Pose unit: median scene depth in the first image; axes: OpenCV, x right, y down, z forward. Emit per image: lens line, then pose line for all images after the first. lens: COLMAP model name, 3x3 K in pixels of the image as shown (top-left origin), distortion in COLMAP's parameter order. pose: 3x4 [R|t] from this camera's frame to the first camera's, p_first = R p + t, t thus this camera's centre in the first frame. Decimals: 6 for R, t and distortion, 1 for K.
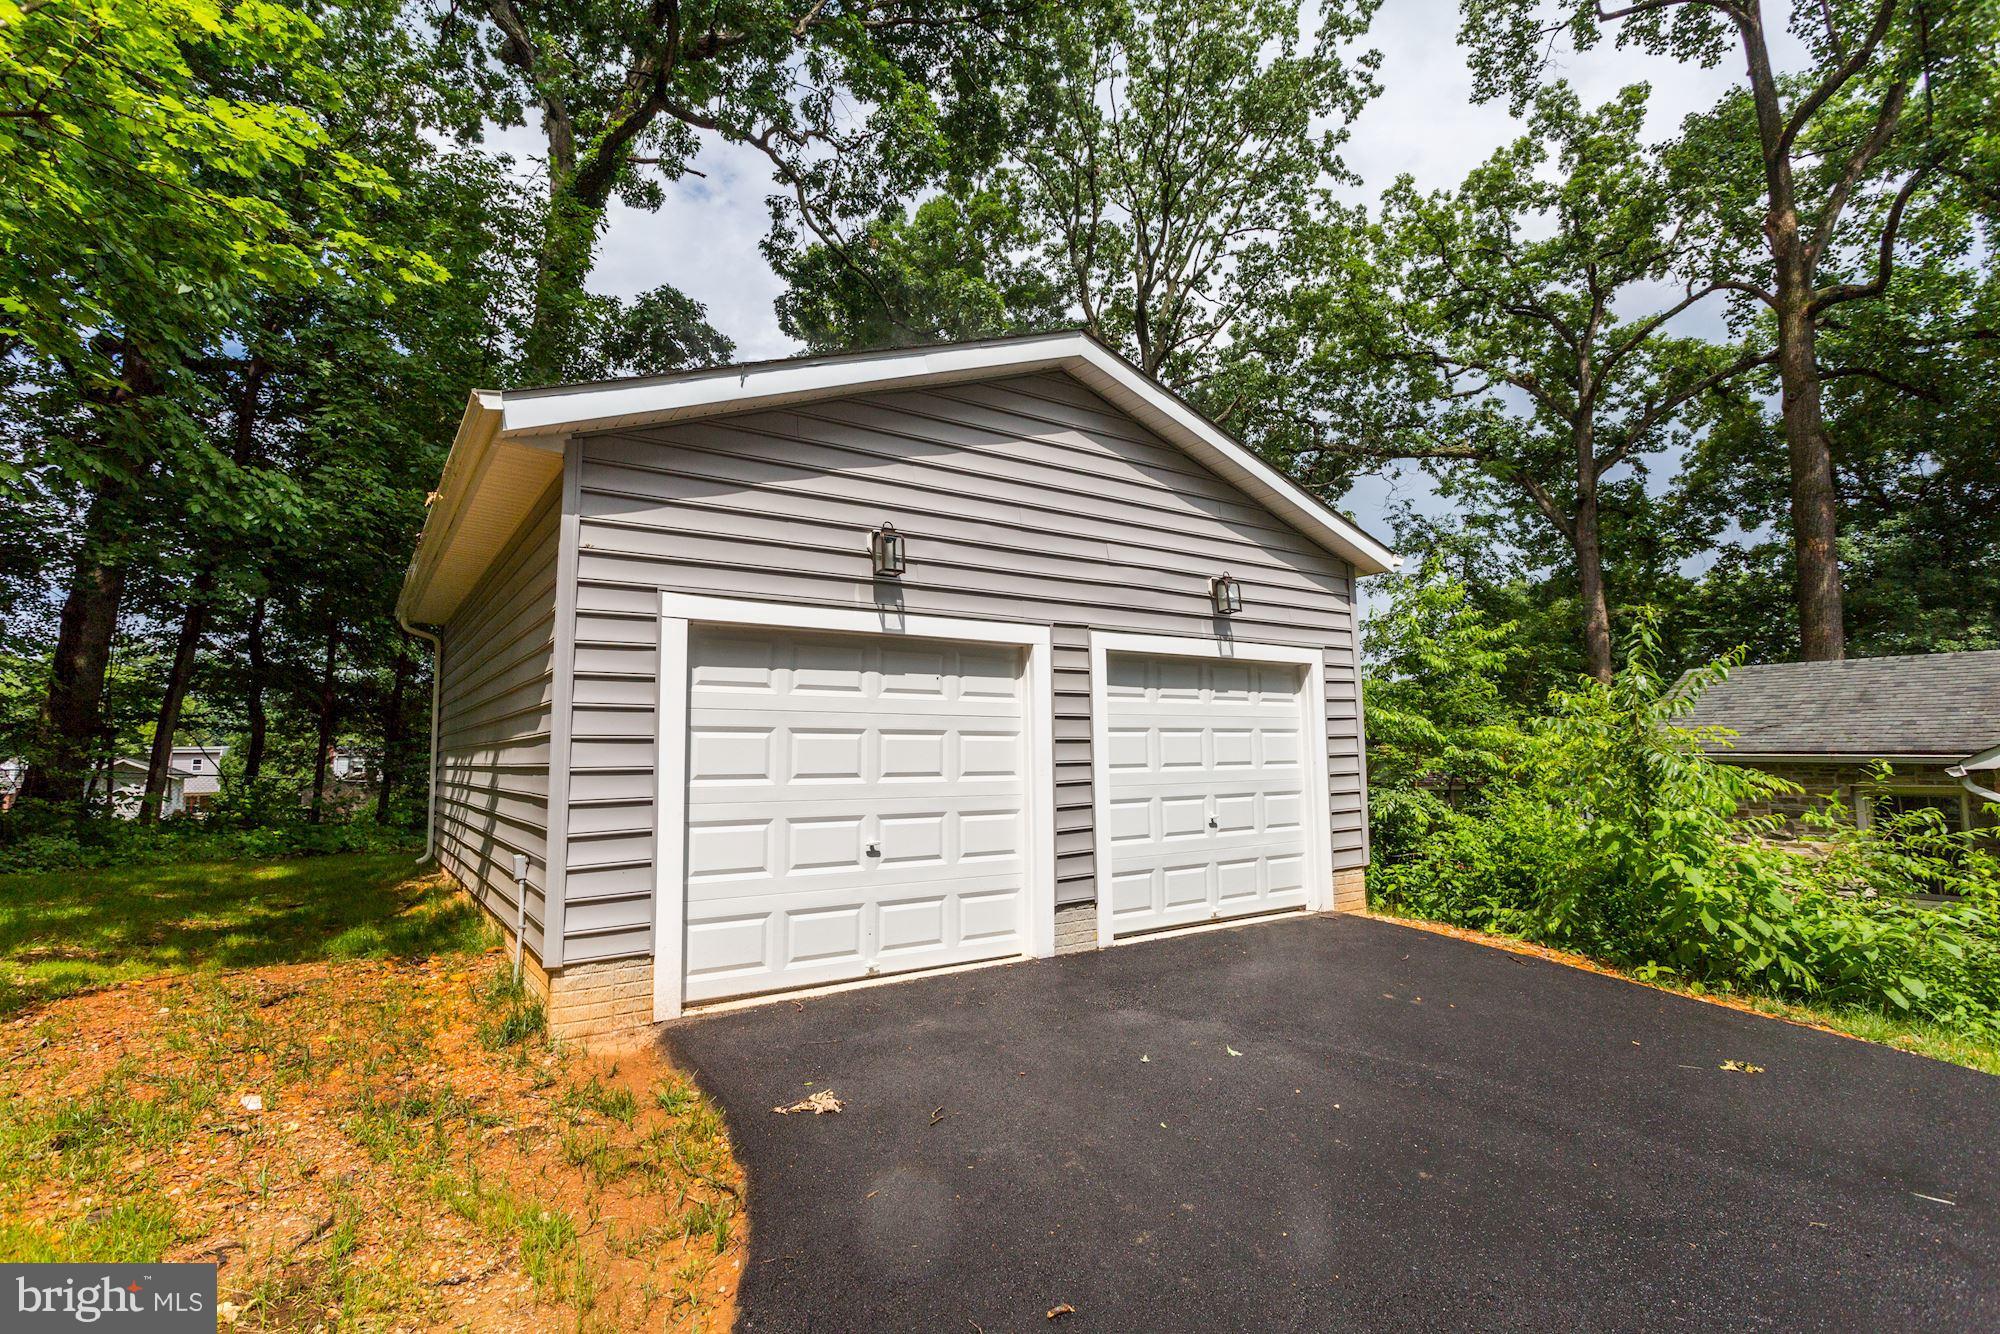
lens RADIAL K [[974.9, 0, 988.8], [0, 974.9, 657.1], [0, 0, 1]] dist [-0.000816, 0.007272]
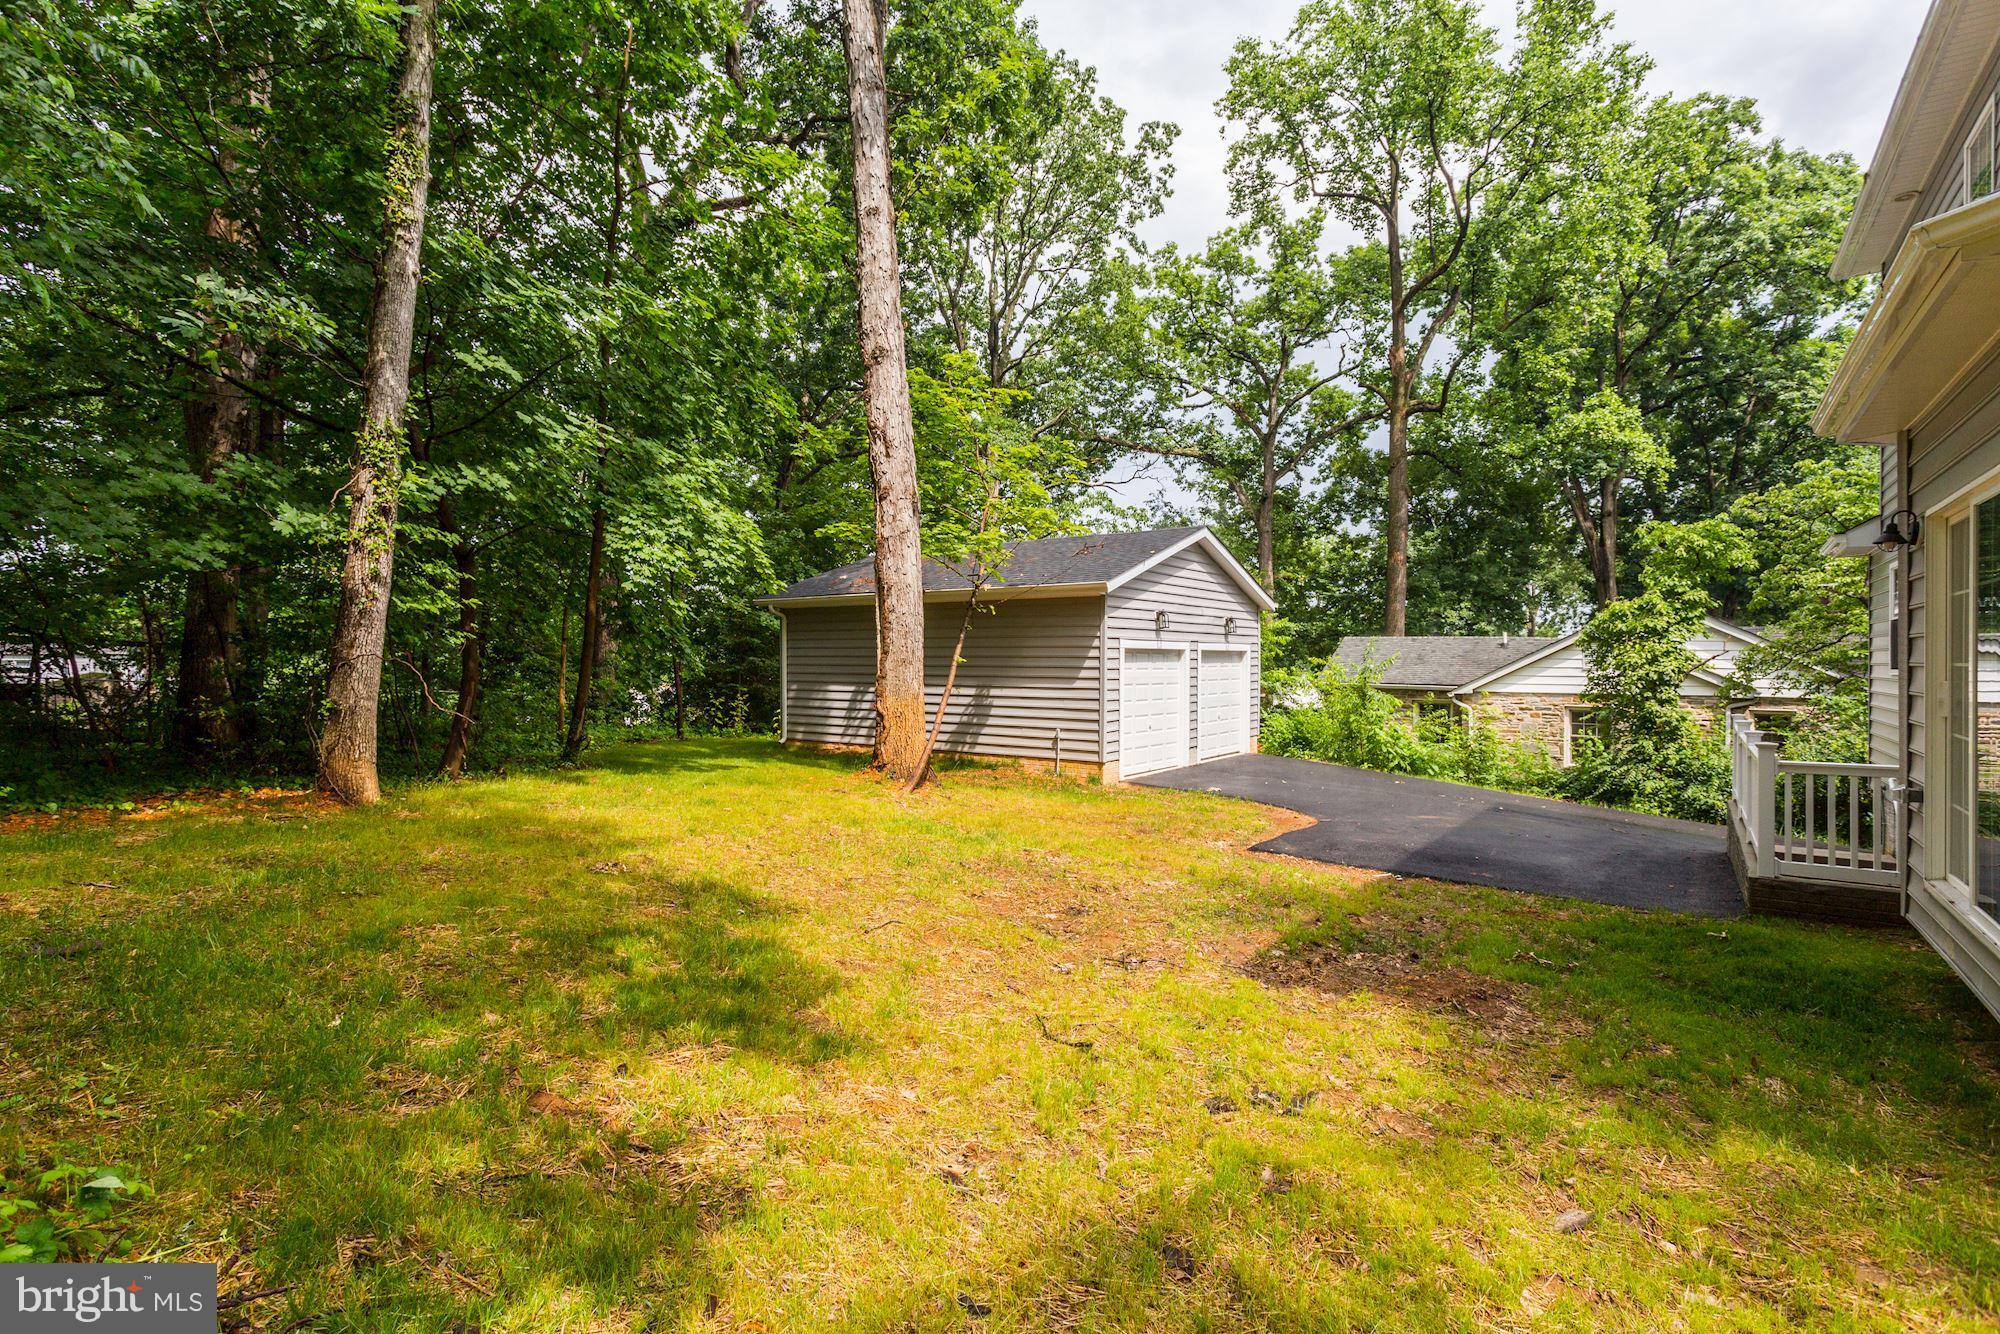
lens RADIAL K [[974.9, 0, 1008.3], [0, 974.9, 667.9], [0, 0, 1]] dist [-0.000816, 0.007272]
pose [[0.937001, 0.012768, 0.349093, -0.246814], [-0.051777, 0.993370, 0.102641, -0.038645], [-0.345468, -0.114249, 0.931450, -0.240698]]
